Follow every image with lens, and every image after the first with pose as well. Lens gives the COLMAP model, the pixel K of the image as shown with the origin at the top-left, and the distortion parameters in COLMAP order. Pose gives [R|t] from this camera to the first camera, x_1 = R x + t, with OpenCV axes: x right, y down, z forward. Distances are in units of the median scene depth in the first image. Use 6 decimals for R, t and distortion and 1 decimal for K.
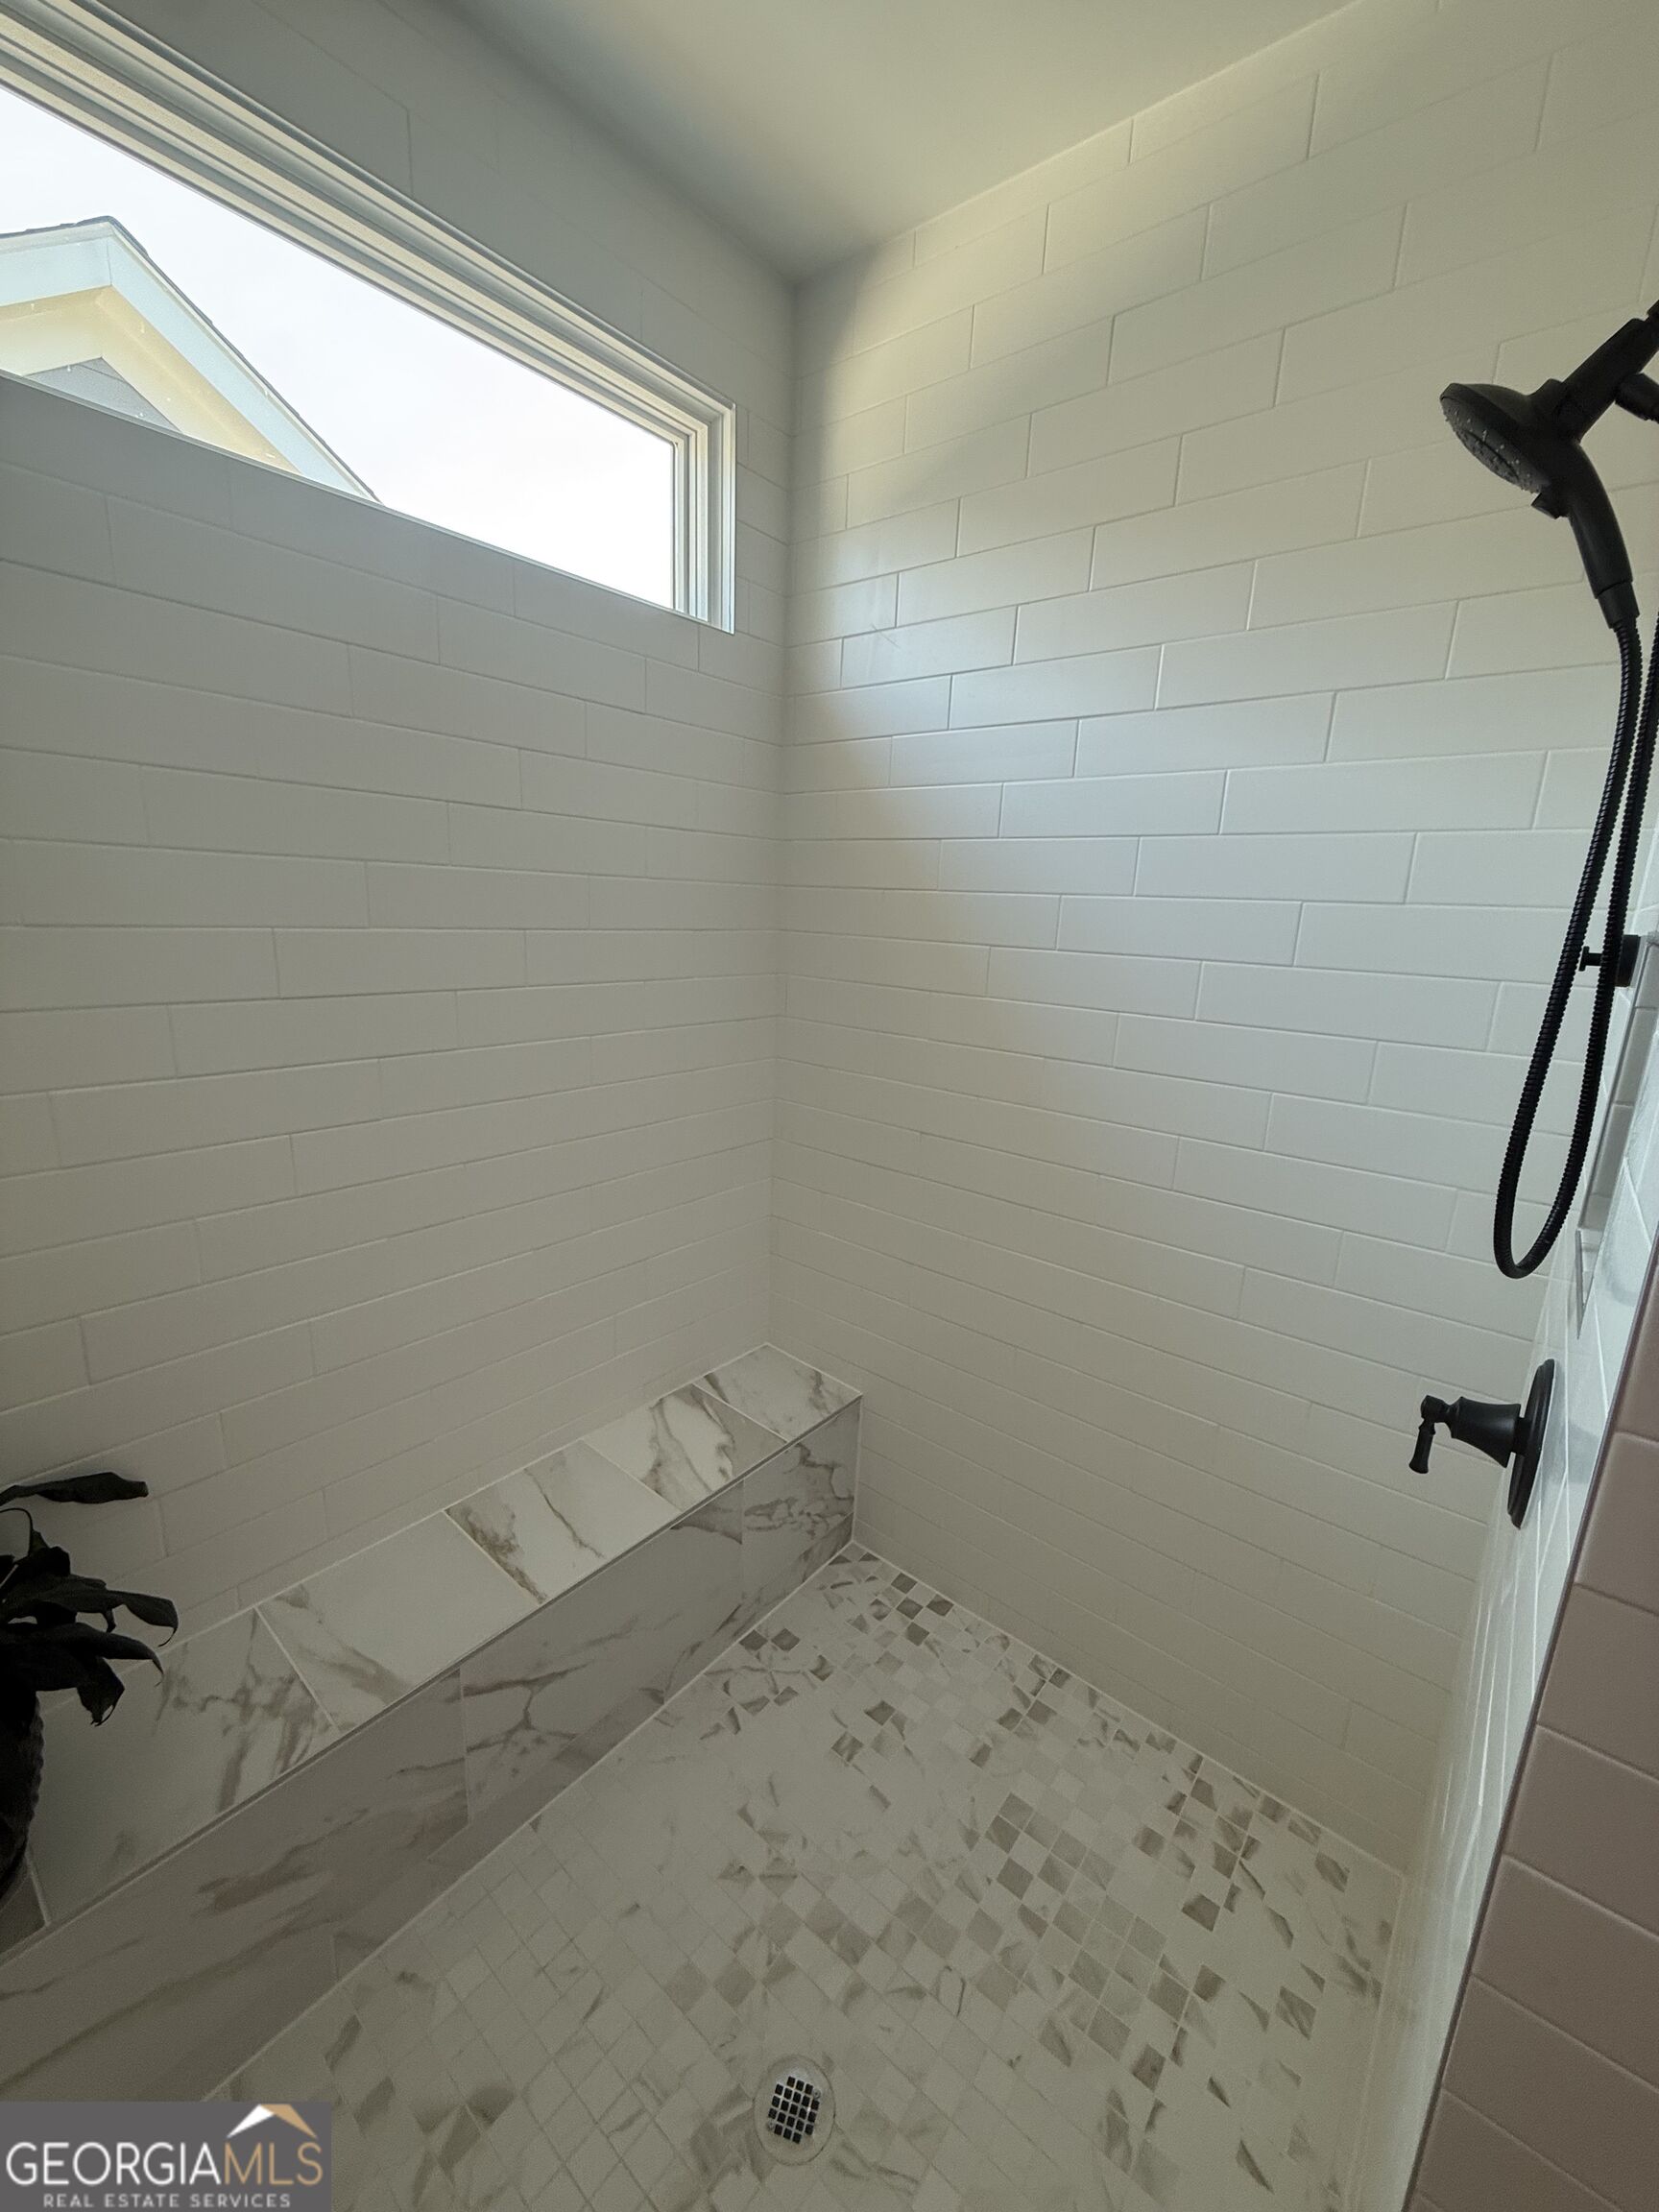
lens RADIAL K [[891.5, 0, 831.5], [0, 891.5, 1102.4], [0, 0, 1]] dist [-0.002598, 0.000987]
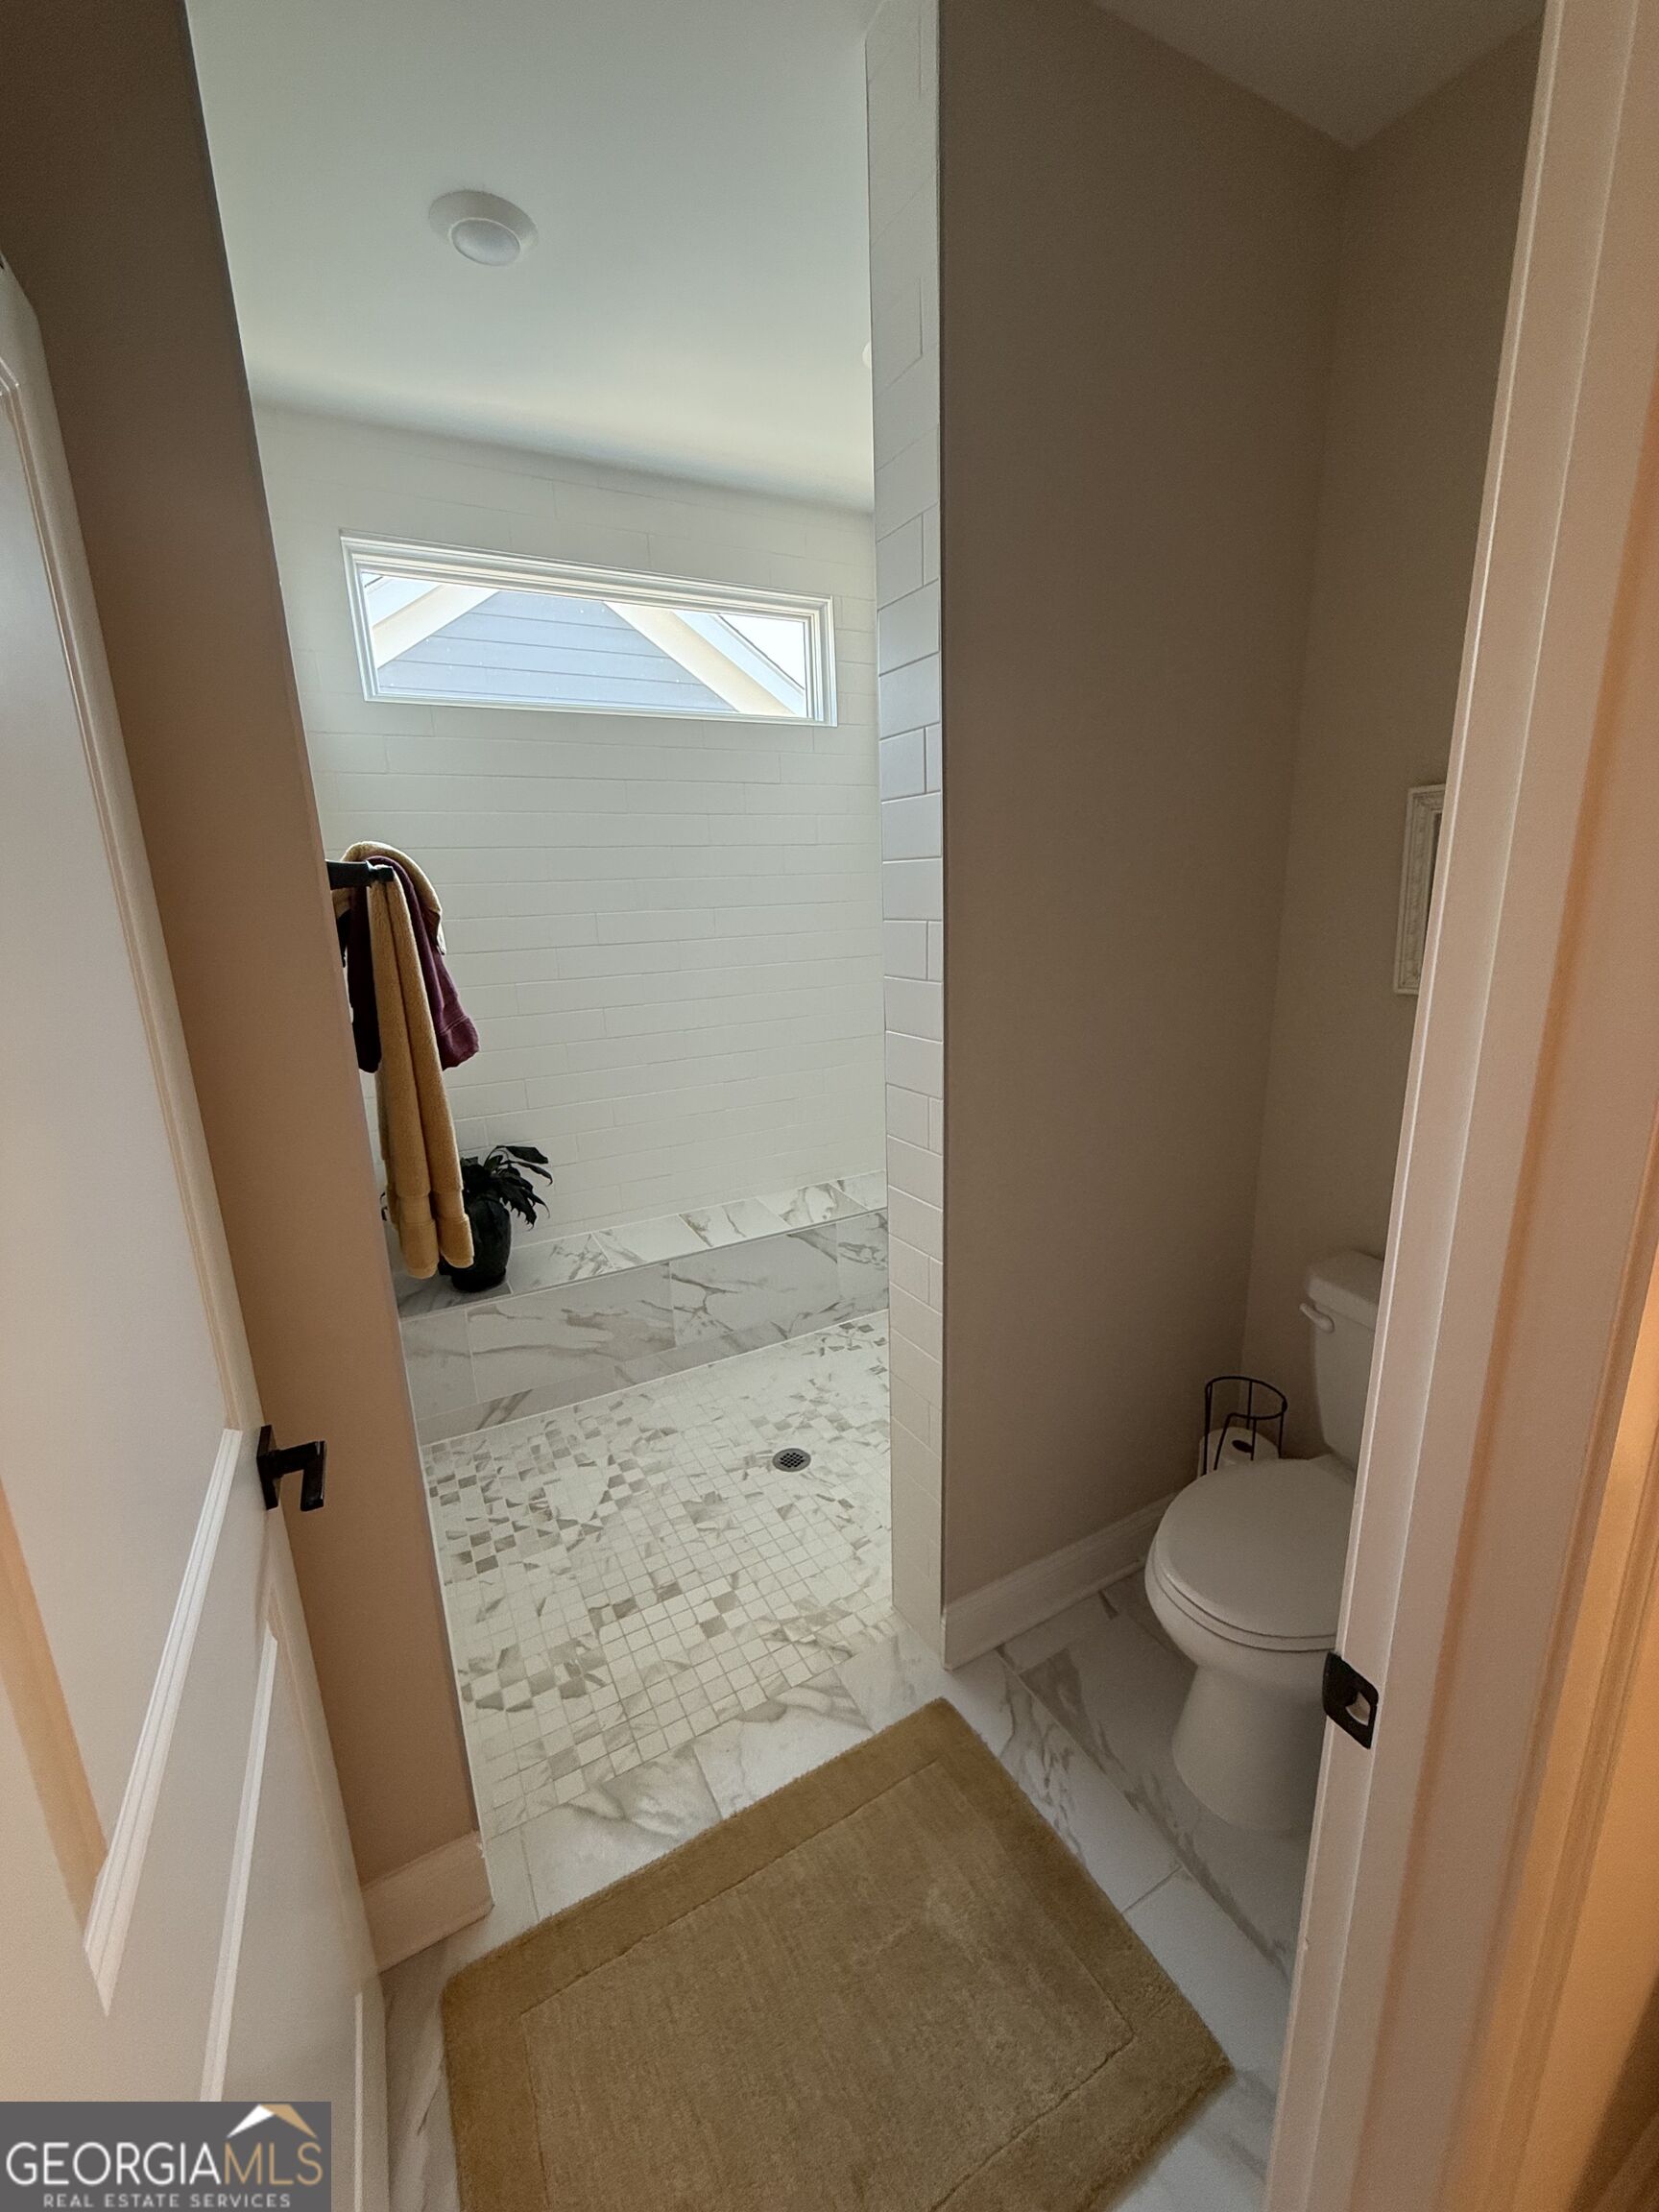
lens RADIAL K [[891.5, 0, 829.4], [0, 891.5, 1108.5], [0, 0, 1]] dist [-0.002598, 0.000987]
pose [[0.923825, 0.020945, -0.382241, 0.658772], [-0.012750, 0.999632, 0.023960, 0.196685], [0.382602, -0.017262, 0.923752, -0.715747]]
